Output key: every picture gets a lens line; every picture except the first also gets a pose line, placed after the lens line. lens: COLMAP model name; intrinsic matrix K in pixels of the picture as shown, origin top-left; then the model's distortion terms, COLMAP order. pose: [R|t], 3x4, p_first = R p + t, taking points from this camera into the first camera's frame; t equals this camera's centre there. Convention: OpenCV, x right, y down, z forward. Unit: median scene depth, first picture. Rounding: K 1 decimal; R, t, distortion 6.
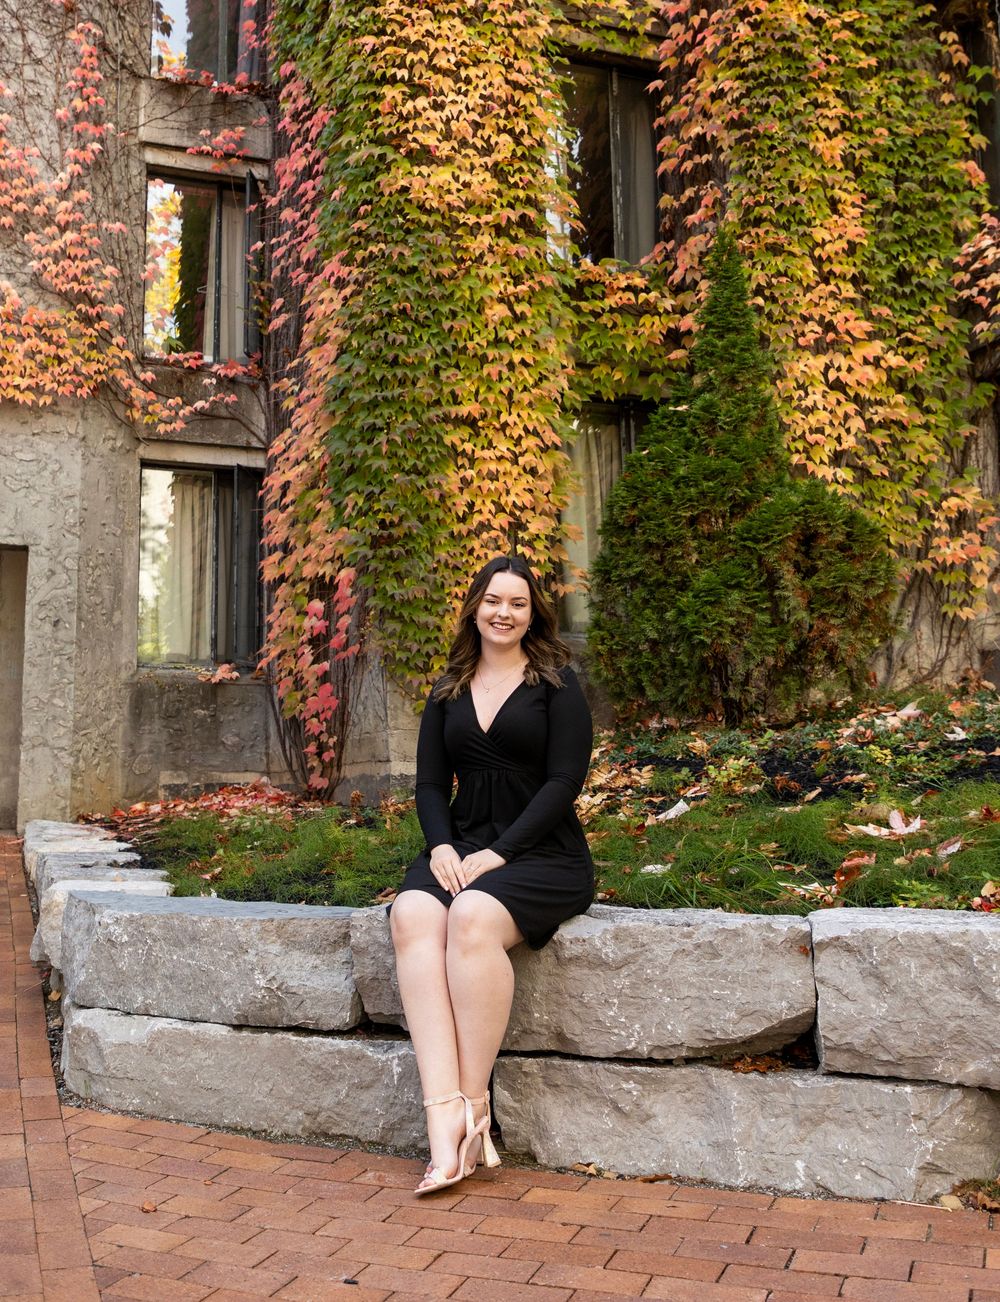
lens RADIAL K [[1375.5, 0, 320.0], [0, 1375.5, 559.0], [0, 0, 1]] dist [-0.000612, -0.010424]
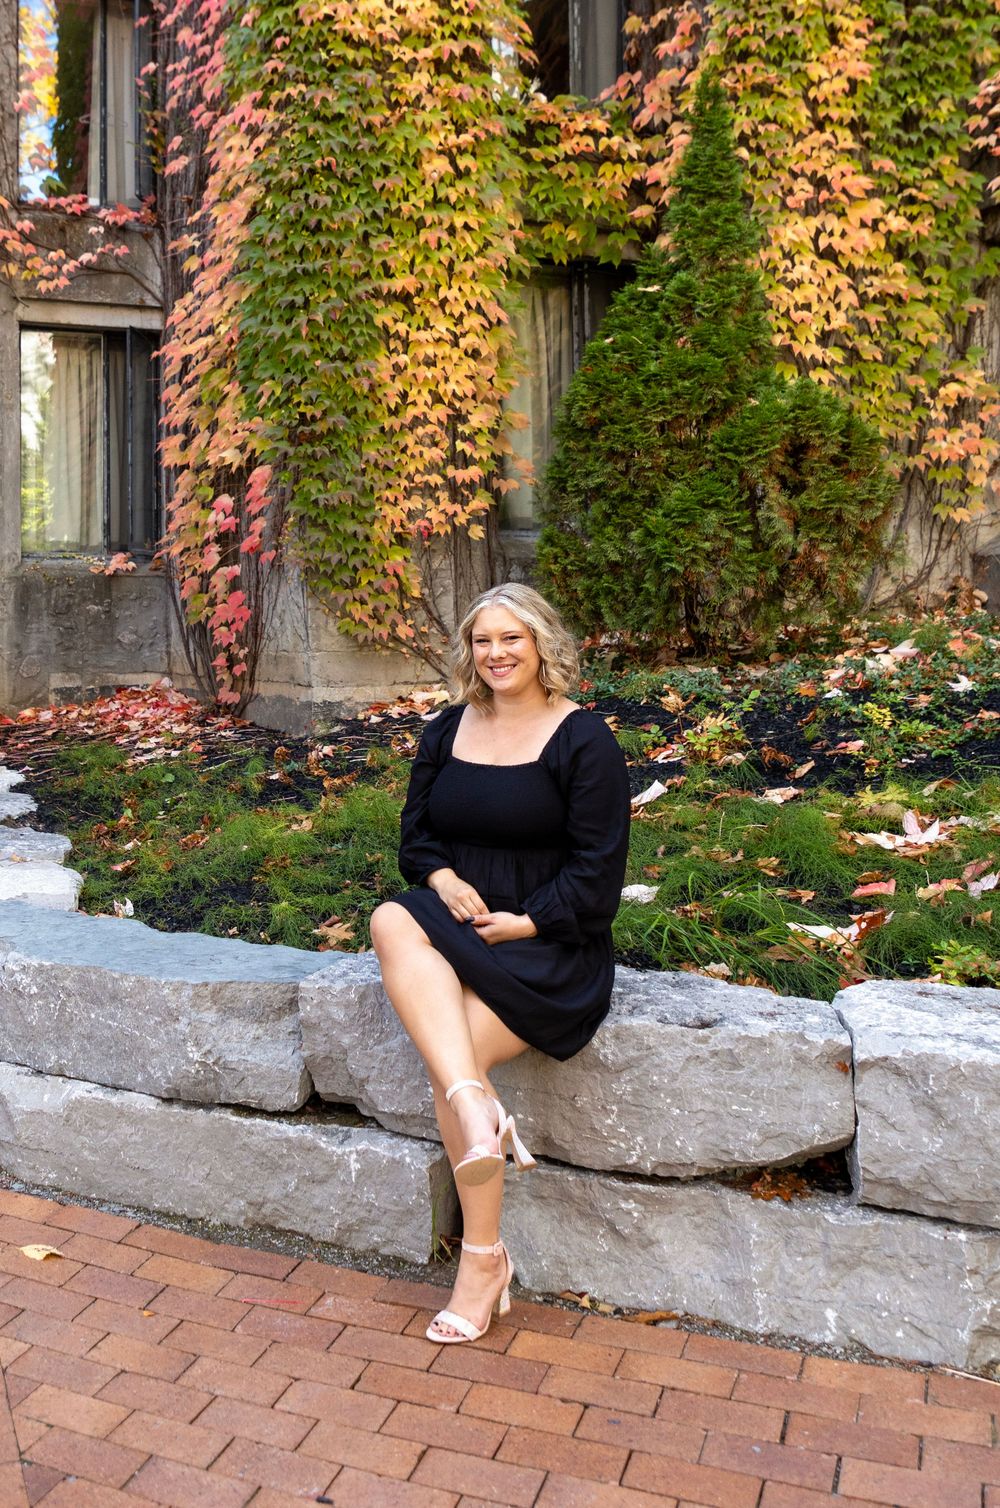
lens RADIAL K [[1497.7, 0, 217.3], [0, 1497.7, 563.0], [0, 0, 1]] dist [-0.004298, -0.001007]
pose [[0.999967, -0.002210, 0.007782, -0.015902], [0.001203, 0.991883, 0.127151, -0.053982], [-0.008000, -0.127137, 0.991853, 0.046334]]
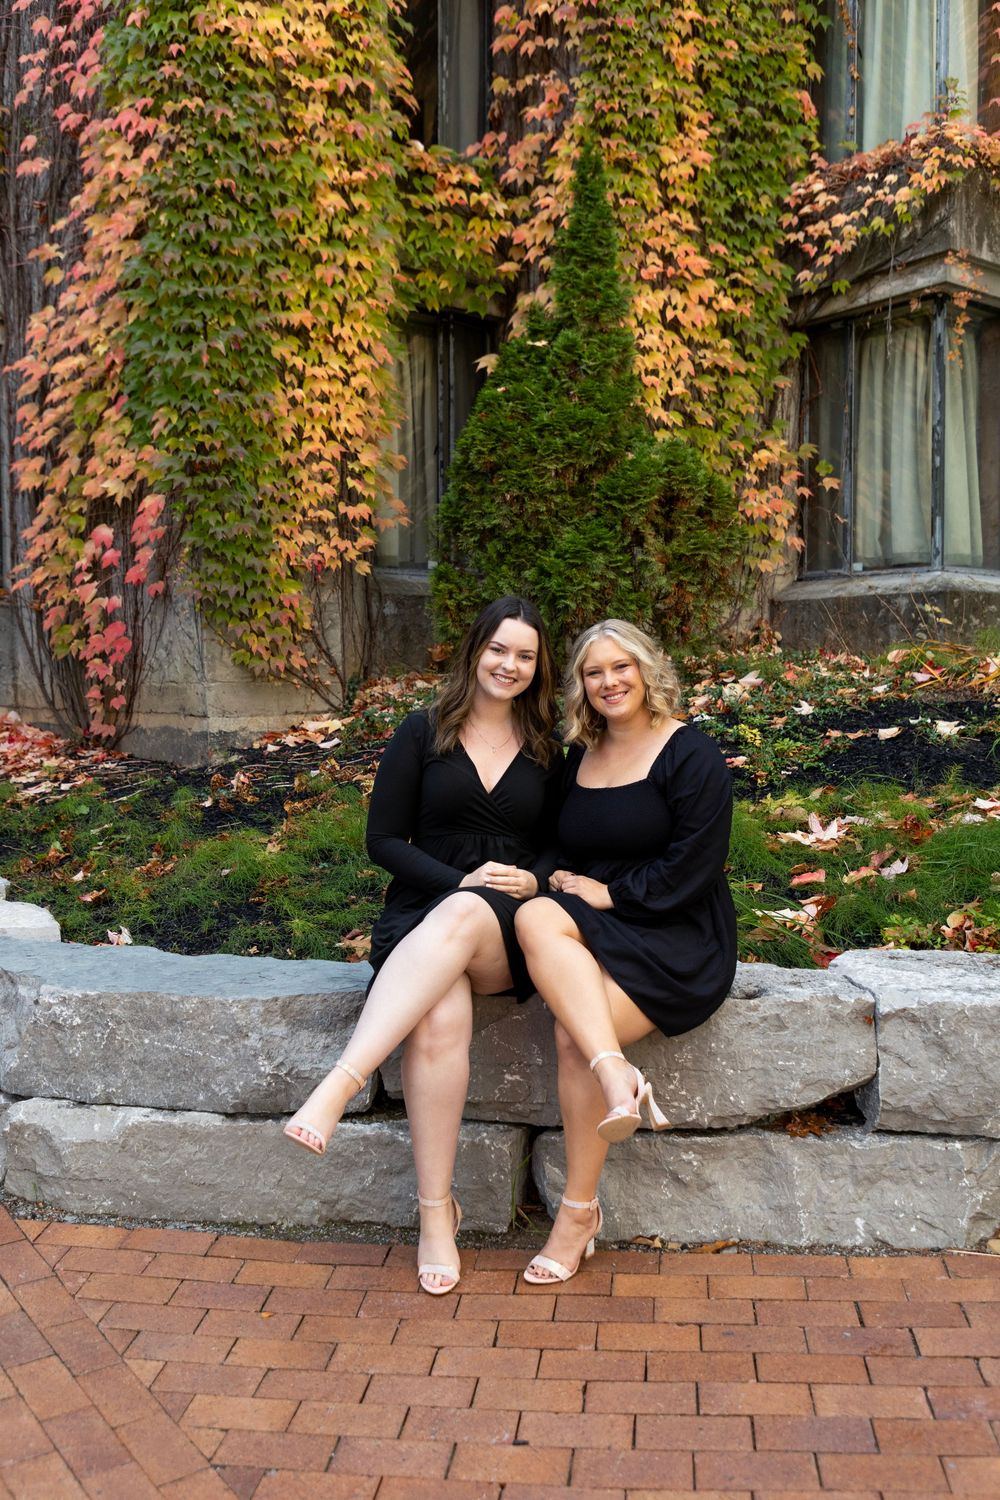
lens RADIAL K [[1434.3, 0, 519.9], [0, 1434.3, 745.5], [0, 0, 1]] dist [-0.008288, 0.005025]
pose [[0.927955, -0.018999, 0.372208, -0.103866], [-0.064954, 0.975171, 0.211713, -0.045267], [-0.366988, -0.220637, 0.903681, 0.069060]]
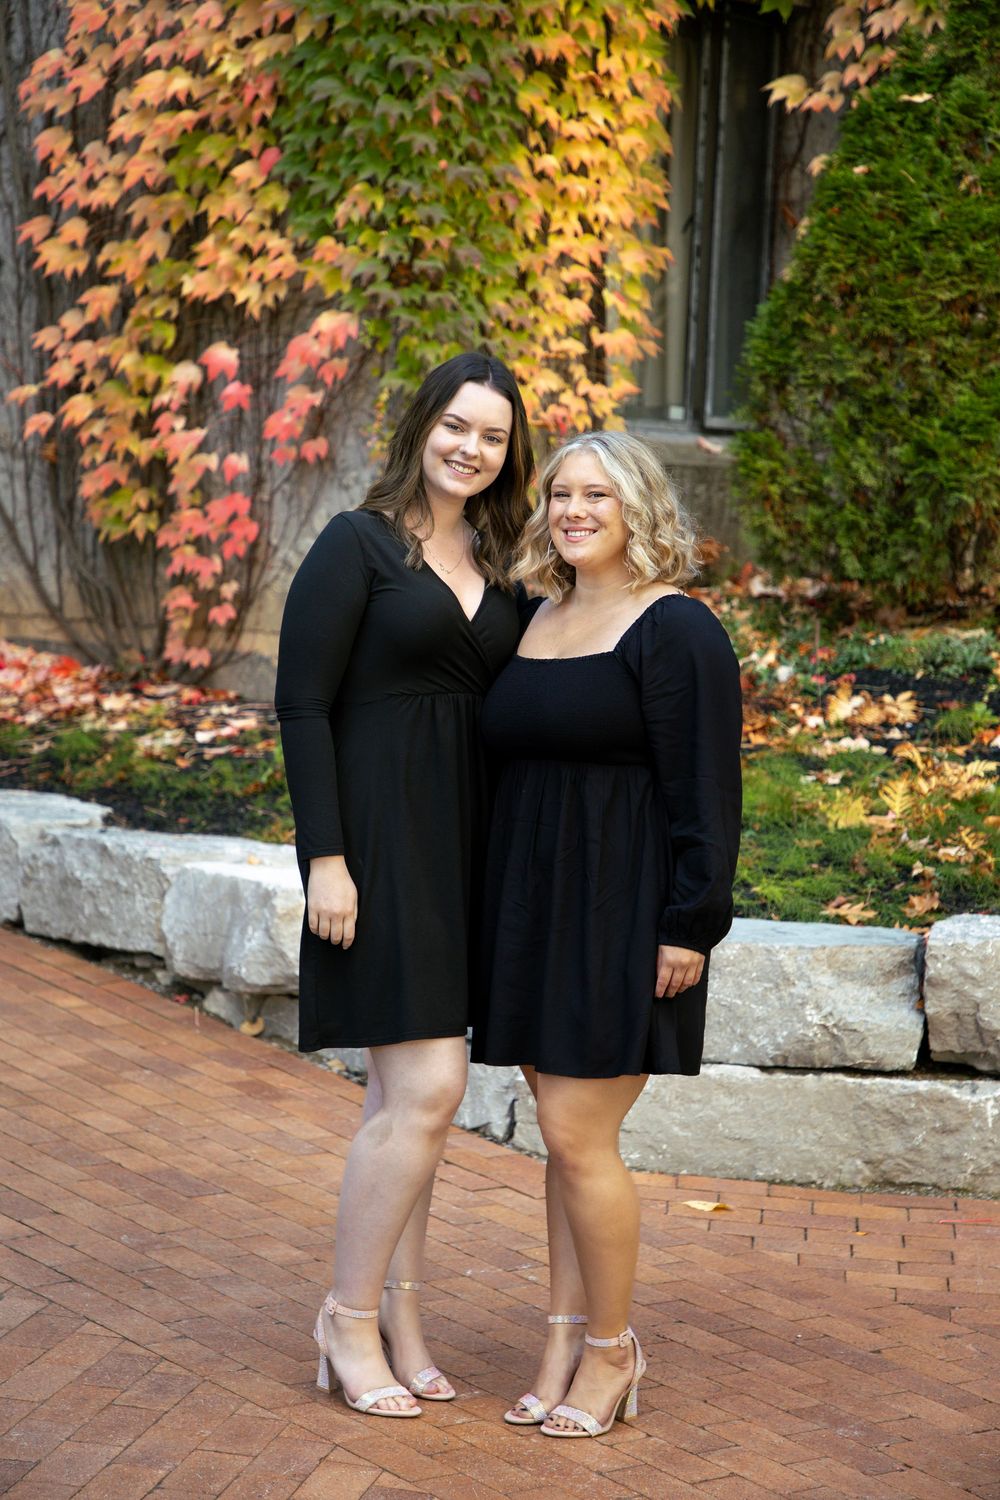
lens RADIAL K [[3254.6, 0, 462.0], [0, 3254.6, 781.1], [0, 0, 1]] dist [0.482950, -0.033939]
pose [[0.923159, 0.004141, 0.384397, -0.463437], [-0.100342, 0.967872, 0.230553, -0.127576], [-0.371093, -0.251408, 0.893915, -0.317430]]
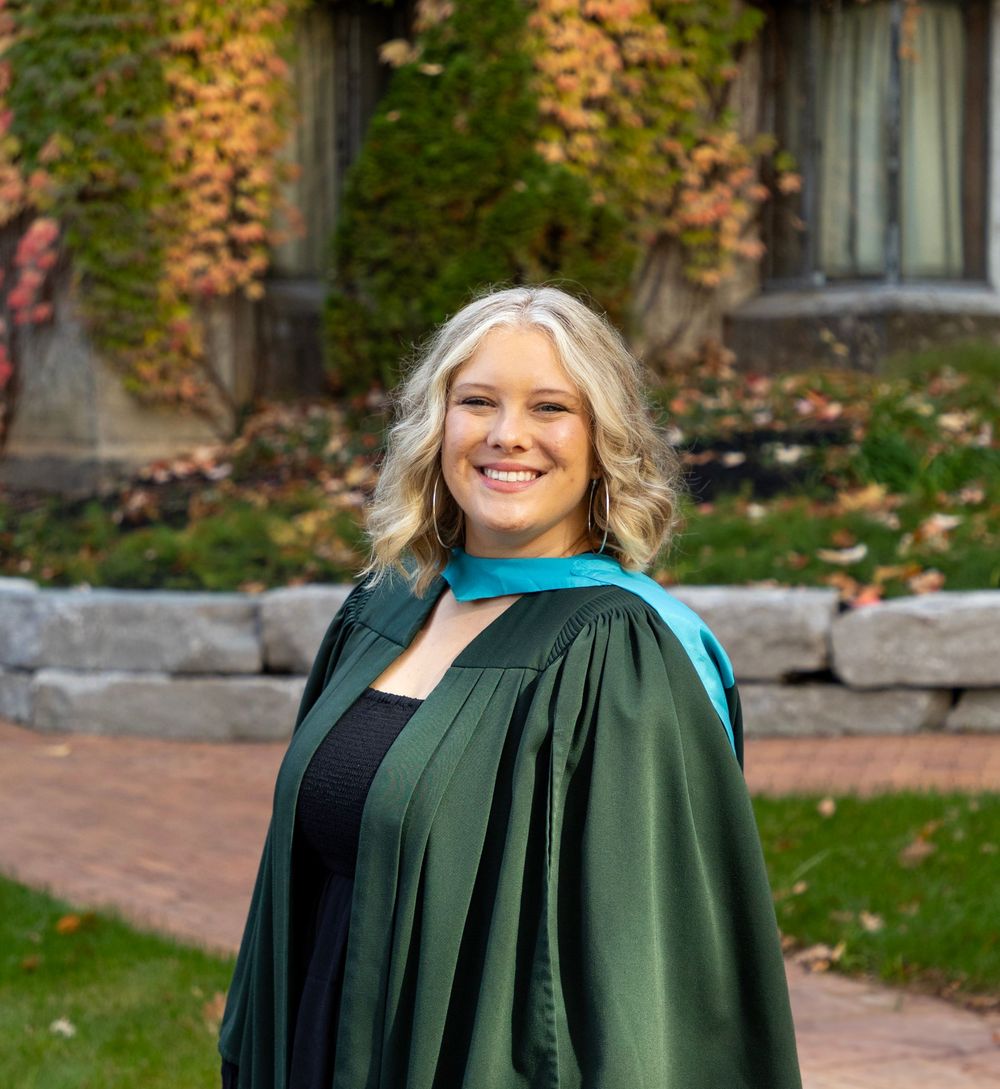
lens RADIAL K [[3515.9, 0, 458.1], [0, 3515.9, 544.5], [0, 0, 1]] dist [0.113791, -0.552370]
pose [[0.945060, -0.012553, 0.326655, -0.450926], [-0.059795, 0.975765, 0.210492, -0.270890], [-0.321381, -0.218459, 0.921406, -1.133004]]
